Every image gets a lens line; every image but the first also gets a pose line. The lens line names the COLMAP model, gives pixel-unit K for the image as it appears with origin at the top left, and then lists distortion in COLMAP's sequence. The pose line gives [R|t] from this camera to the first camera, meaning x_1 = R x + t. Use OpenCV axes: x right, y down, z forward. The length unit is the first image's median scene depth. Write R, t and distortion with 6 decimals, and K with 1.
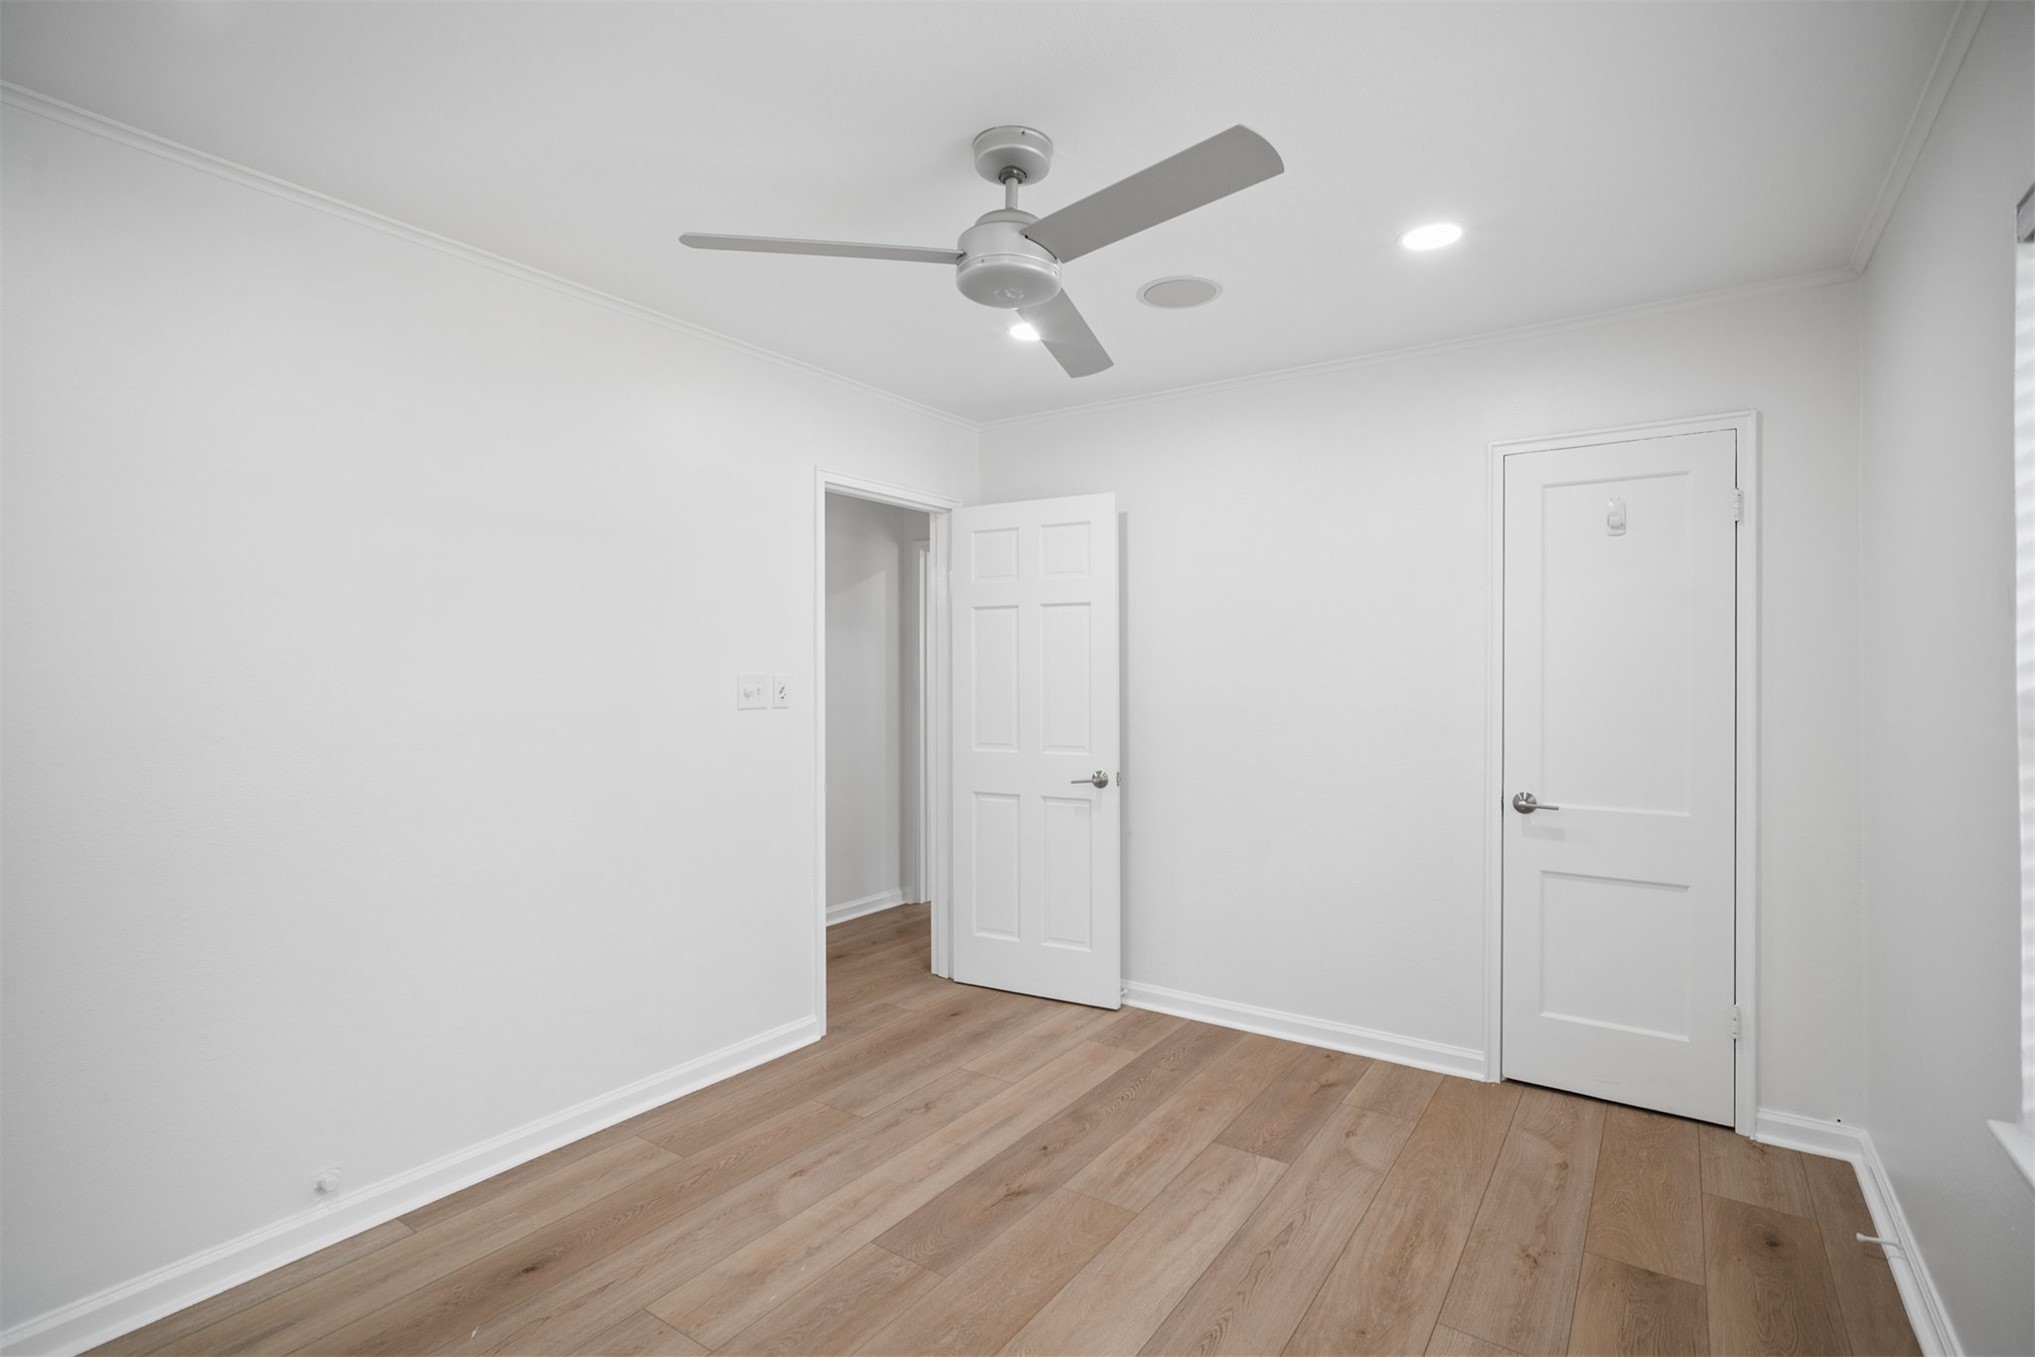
lens RADIAL K [[962.5, 0, 1030.1], [0, 962.5, 683.7], [0, 0, 1]] dist [-0.001573, 0.000468]
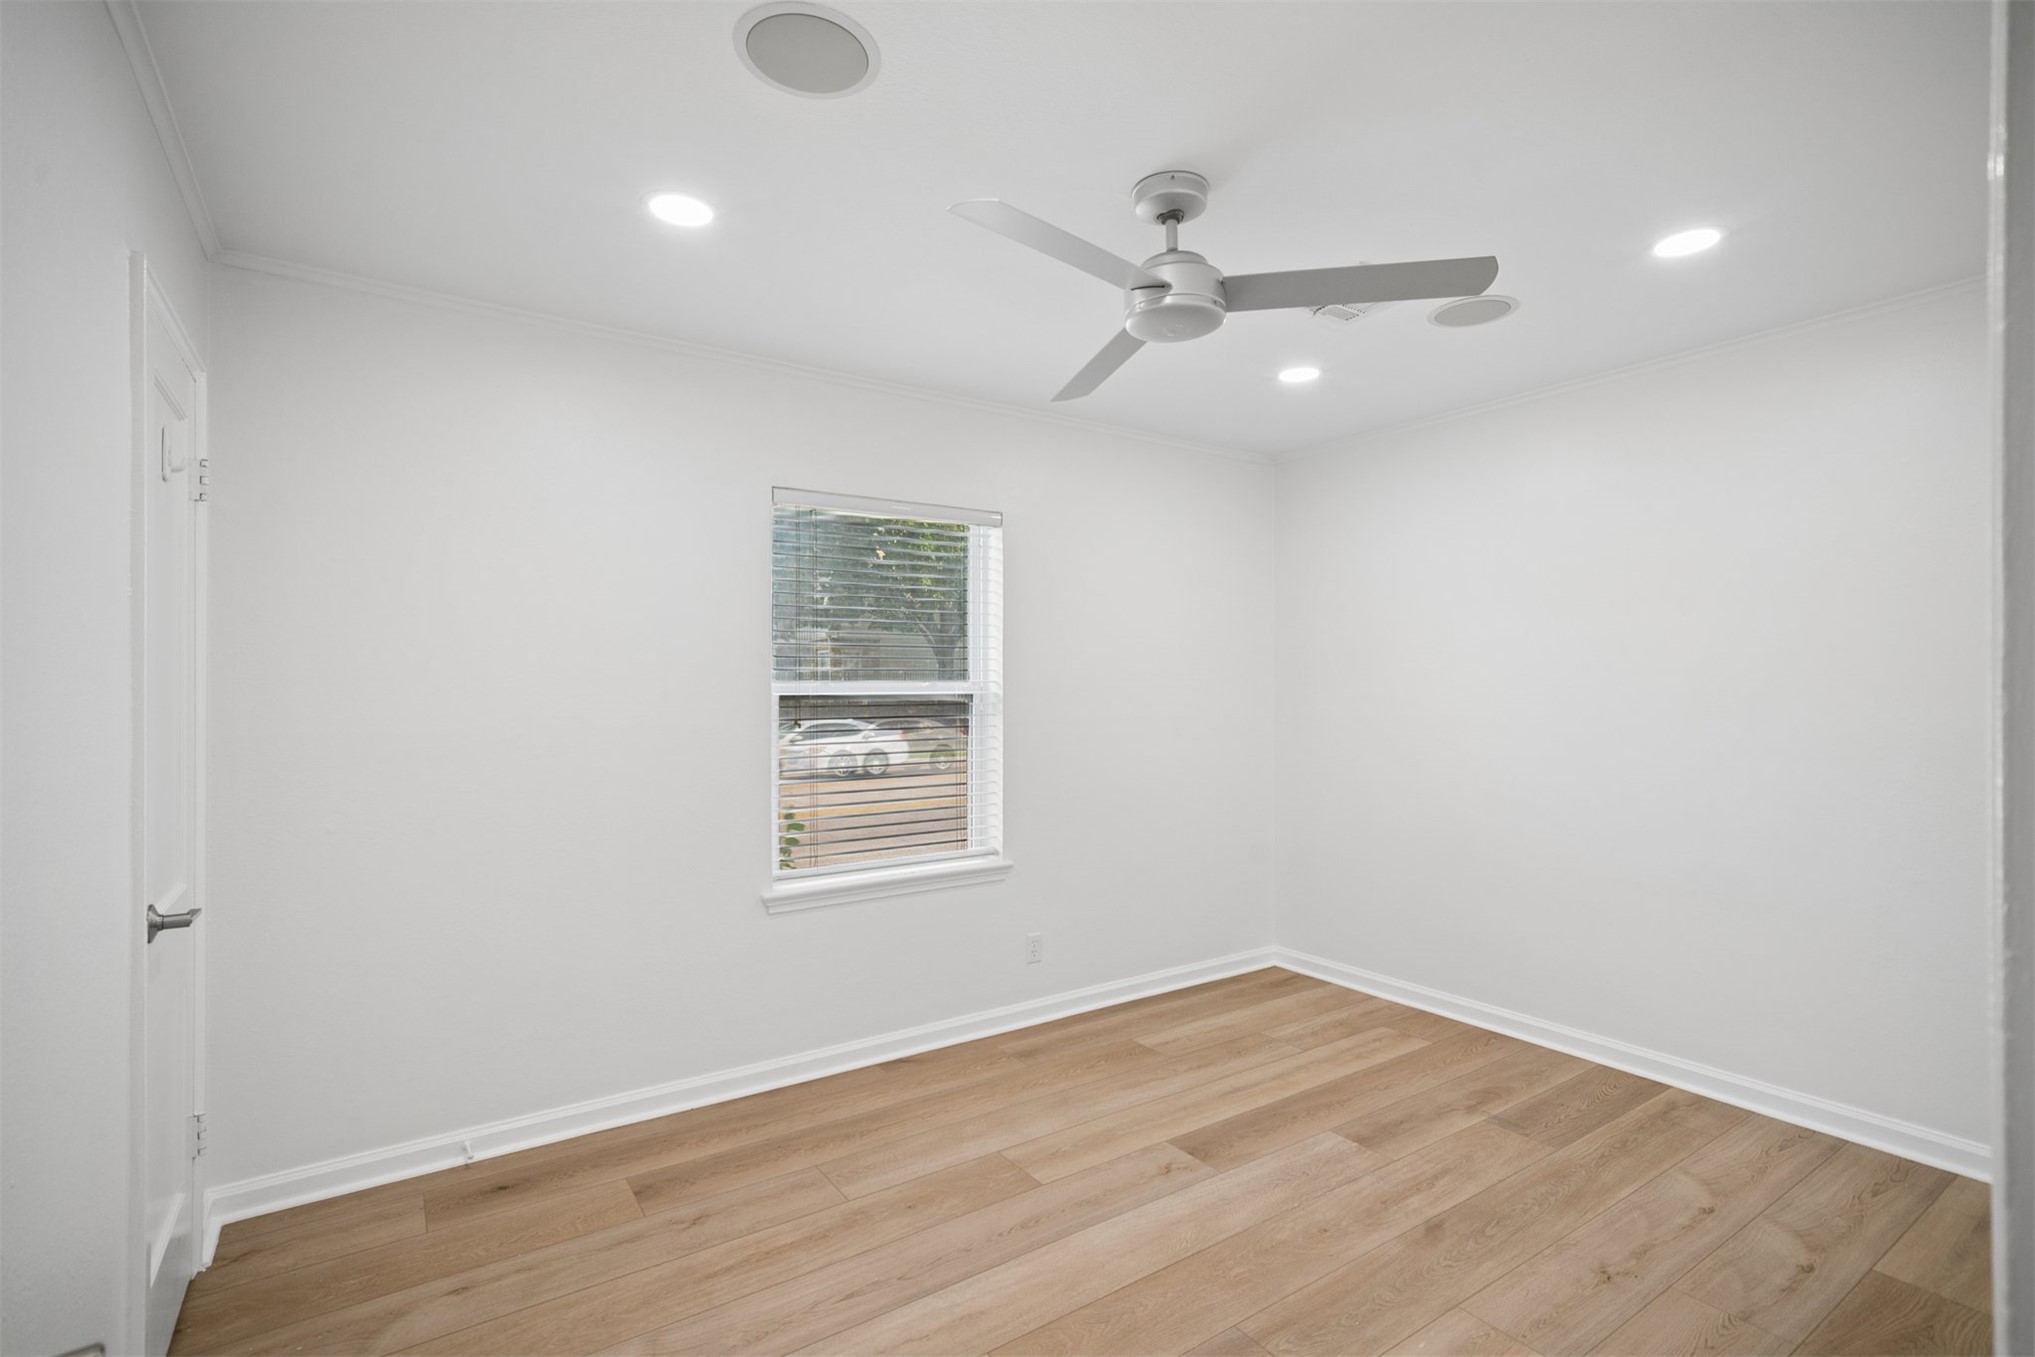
lens RADIAL K [[962.5, 0, 1030.1], [0, 962.5, 683.7], [0, 0, 1]] dist [-0.001573, 0.000468]
pose [[-0.934100, 0.002810, 0.357000, -0.240813], [0.004129, 0.999987, 0.002932, -0.021092], [-0.356987, 0.004213, -0.934100, 1.966305]]
